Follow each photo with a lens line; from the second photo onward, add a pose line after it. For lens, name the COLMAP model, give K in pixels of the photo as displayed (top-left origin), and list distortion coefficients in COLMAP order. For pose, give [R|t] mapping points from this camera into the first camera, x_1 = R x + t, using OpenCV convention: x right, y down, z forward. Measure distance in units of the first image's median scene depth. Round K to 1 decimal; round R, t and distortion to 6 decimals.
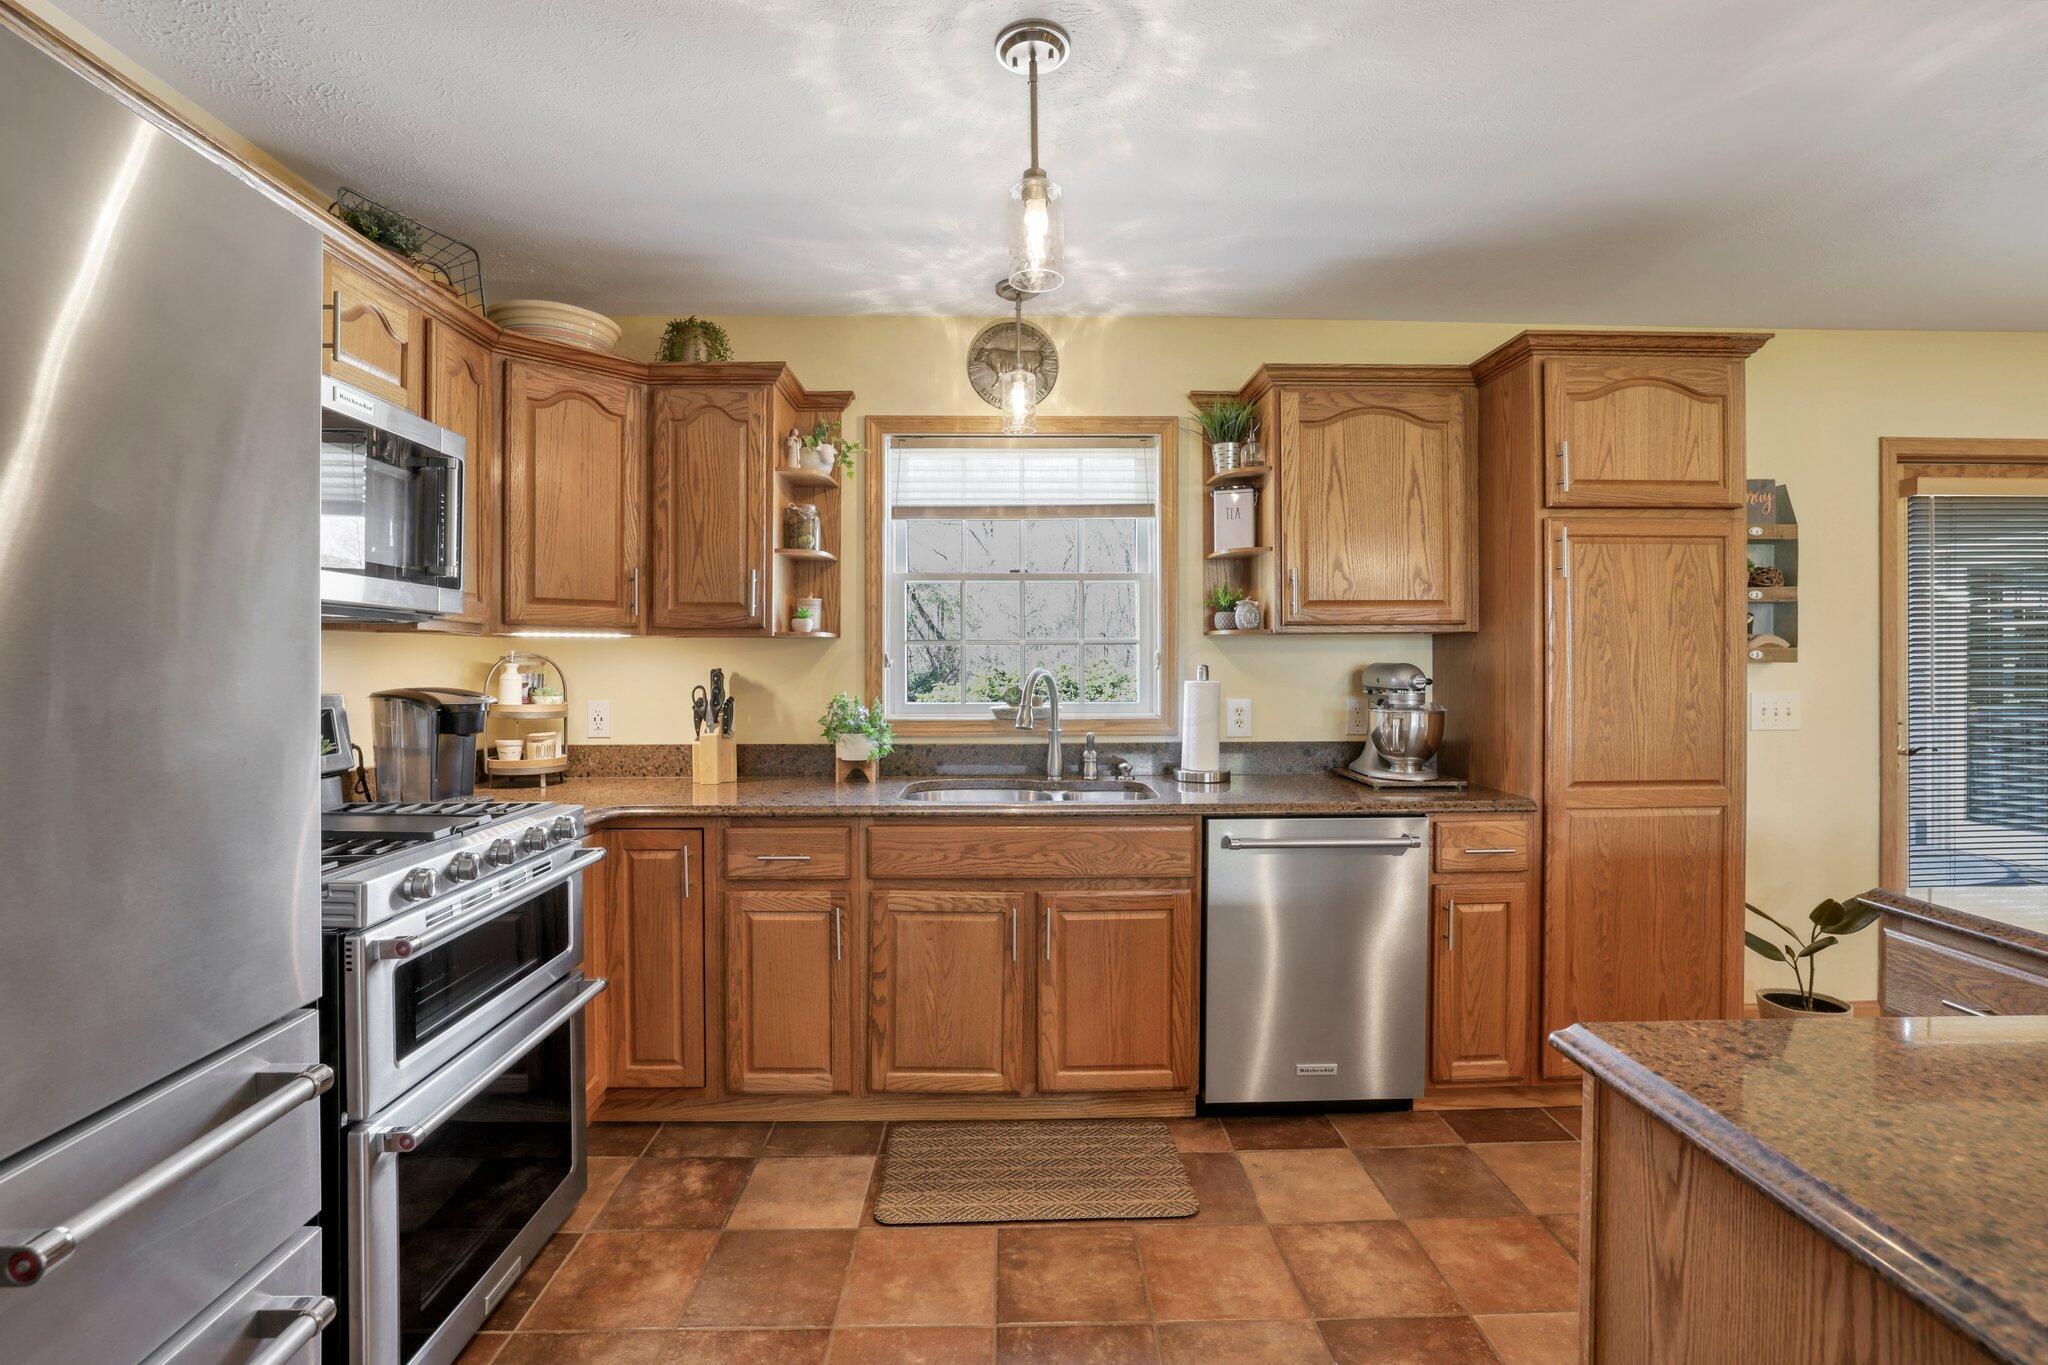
lens RADIAL K [[916.9, 0, 1028.7], [0, 916.9, 663.8], [0, 0, 1]] dist [-0.028944, 0.005107]
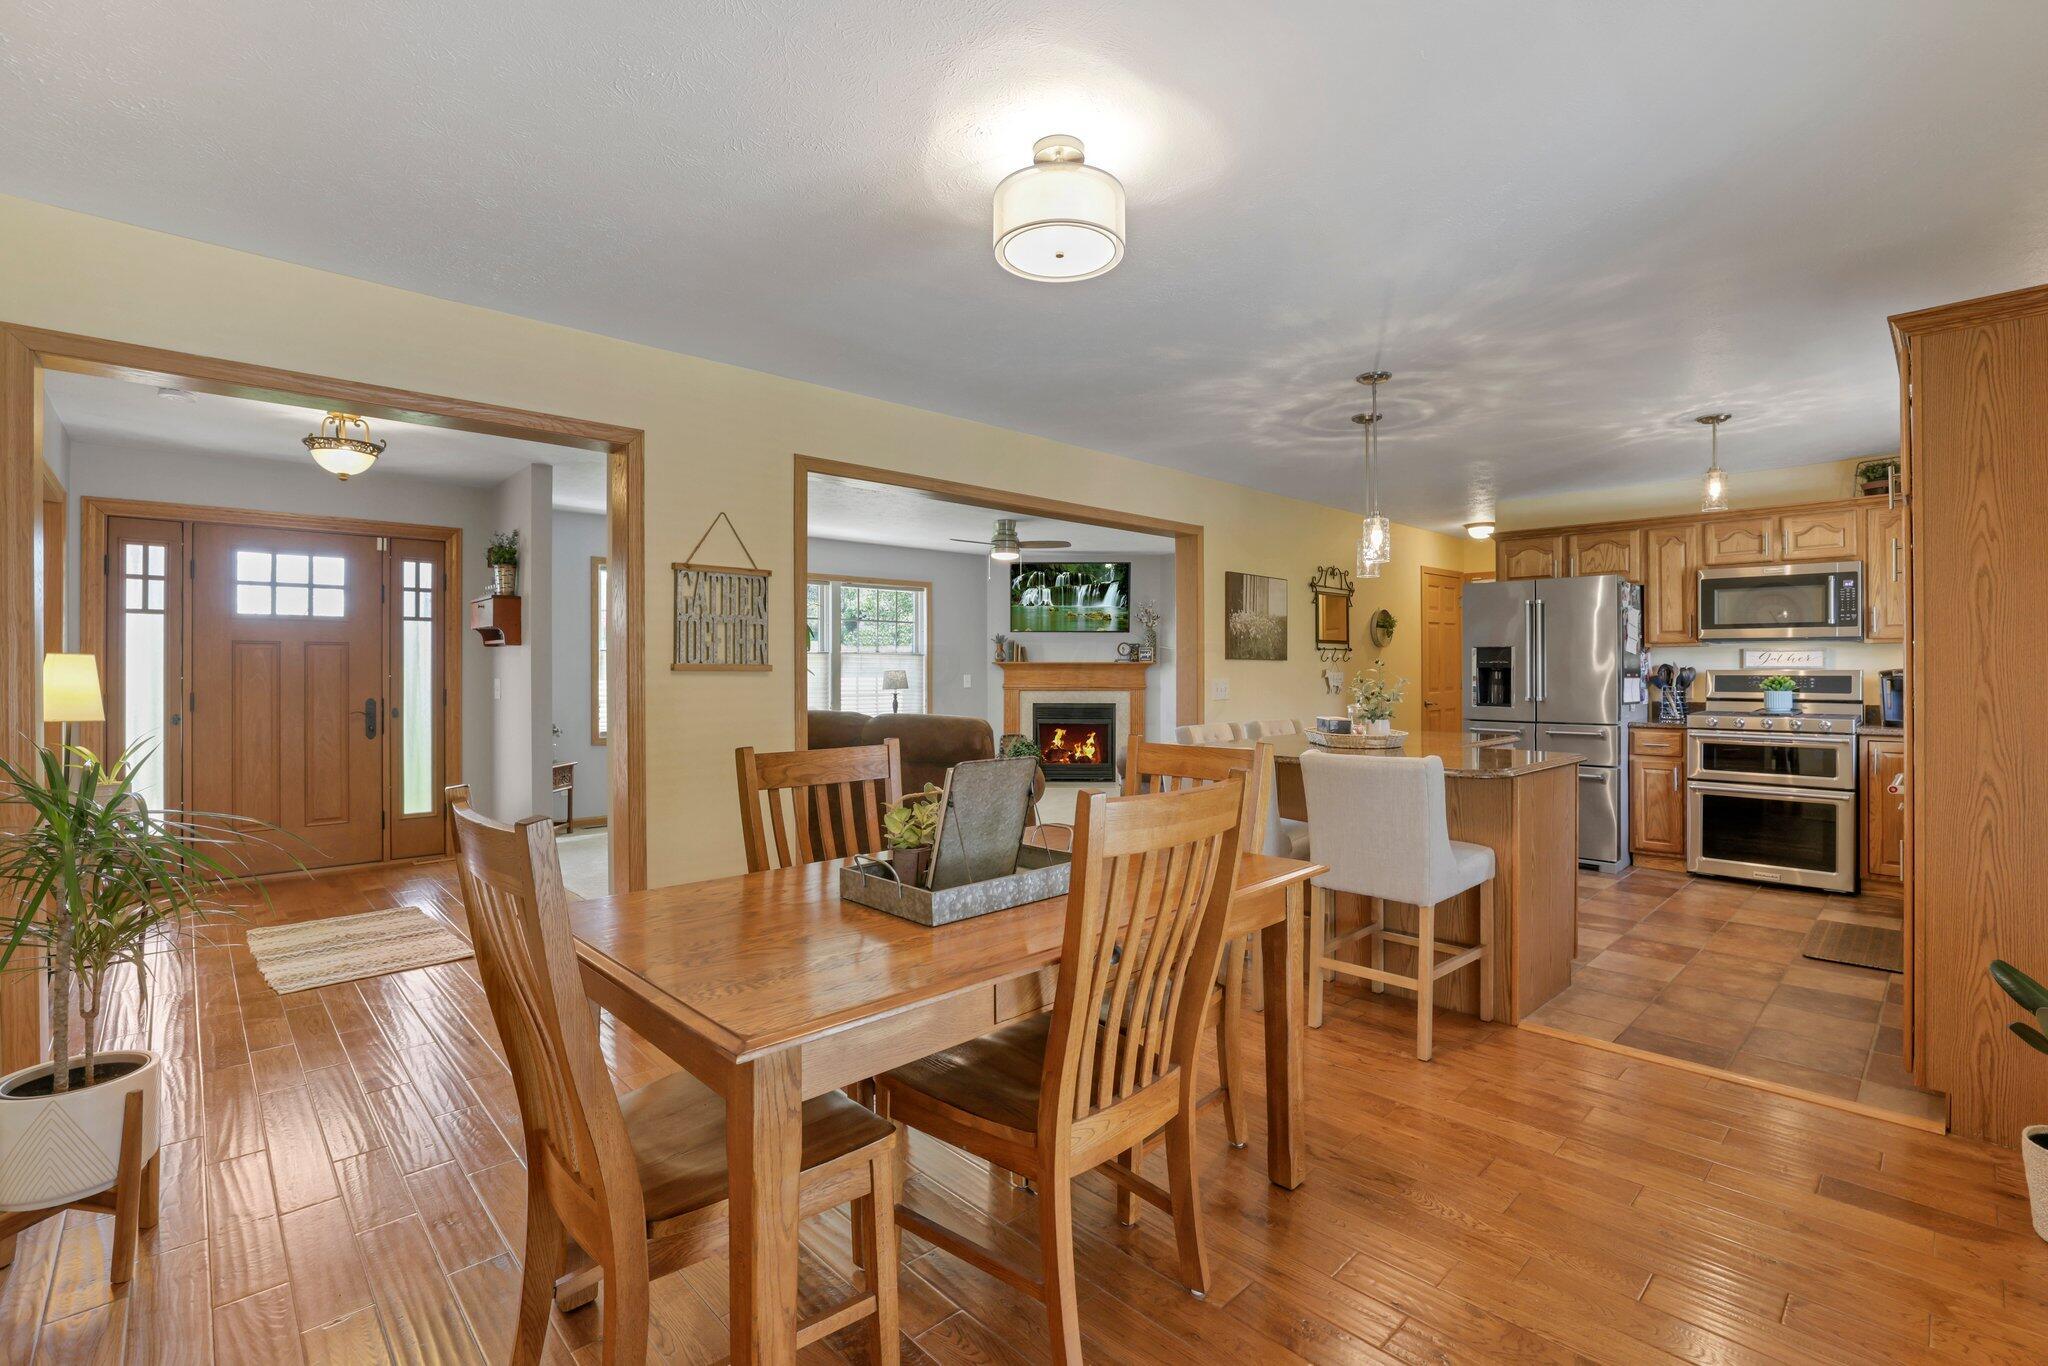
lens RADIAL K [[916.9, 0, 1069.6], [0, 916.9, 661.4], [0, 0, 1]] dist [-0.028944, 0.005107]
pose [[-0.709645, 0.005462, -0.704538, 1.938451], [0.002843, 0.999984, 0.004888, -0.005950], [0.704554, 0.001465, -0.709649, 0.957338]]
